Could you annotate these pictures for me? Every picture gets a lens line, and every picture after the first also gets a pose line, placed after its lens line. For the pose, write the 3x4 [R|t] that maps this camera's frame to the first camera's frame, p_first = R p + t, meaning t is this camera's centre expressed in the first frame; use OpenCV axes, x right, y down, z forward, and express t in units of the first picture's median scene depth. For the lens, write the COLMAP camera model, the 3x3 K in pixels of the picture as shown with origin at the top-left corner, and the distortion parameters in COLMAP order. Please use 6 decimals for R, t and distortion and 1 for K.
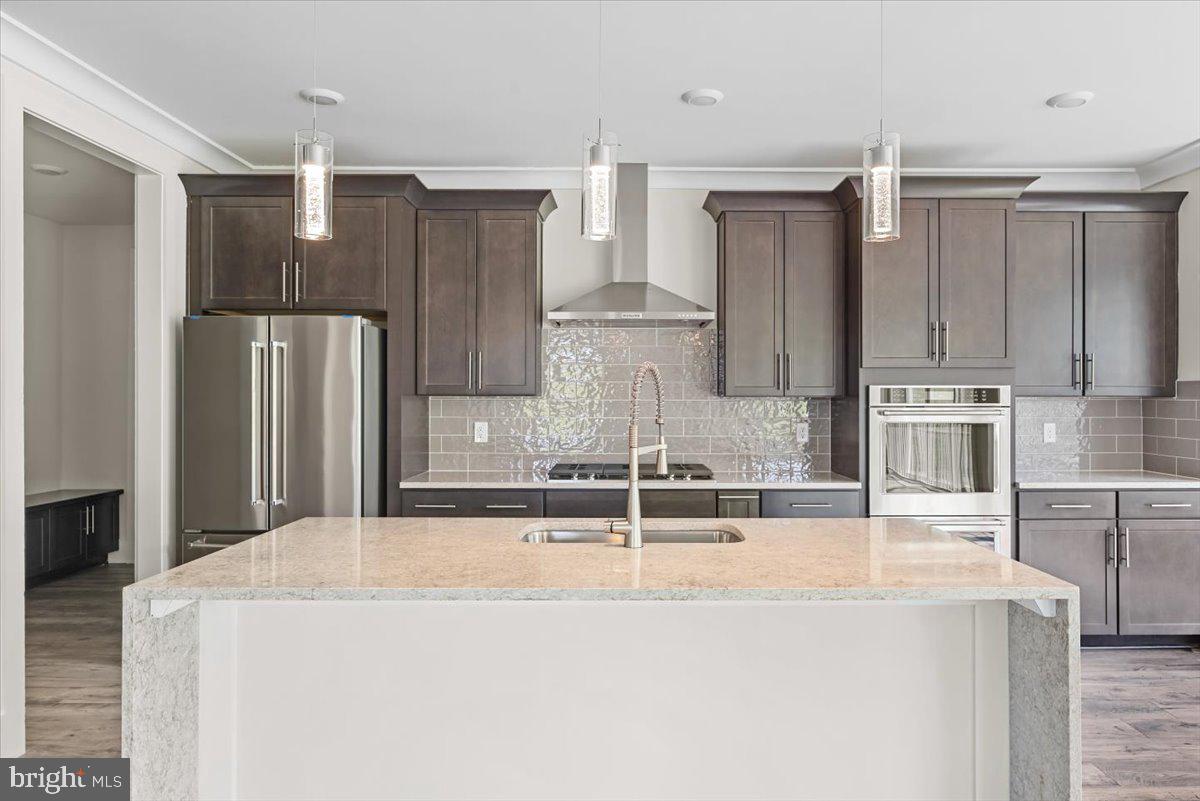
lens RADIAL K [[790.3, 0, 600.0], [0, 790.3, 400.5], [0, 0, 1]] dist [-0.000404, 0.001812]
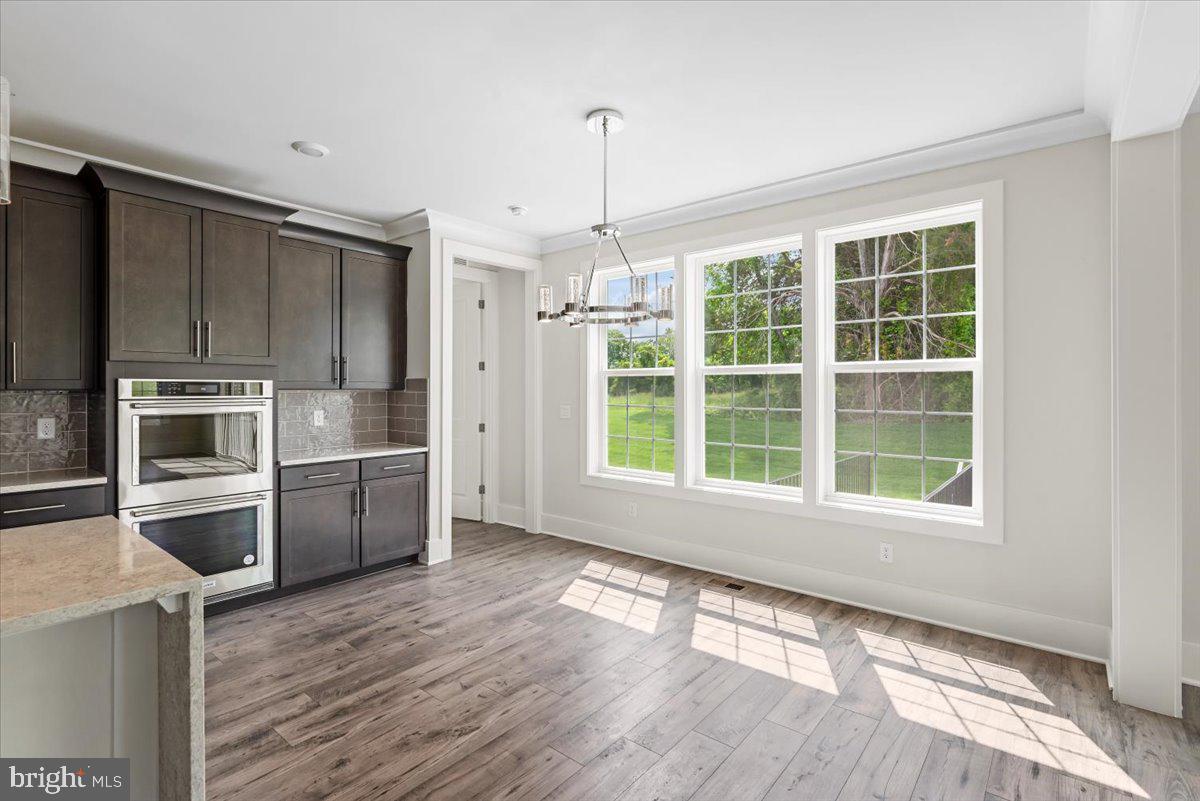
lens RADIAL K [[608.4, 0, 600.0], [0, 608.4, 400.5], [0, 0, 1]] dist [0.000103, -0.000085]
pose [[0.629447, -0.014849, 0.776902, 0.116005], [0.004708, 0.999872, 0.015297, -0.000284], [-0.777029, -0.005971, 0.629436, 0.039849]]
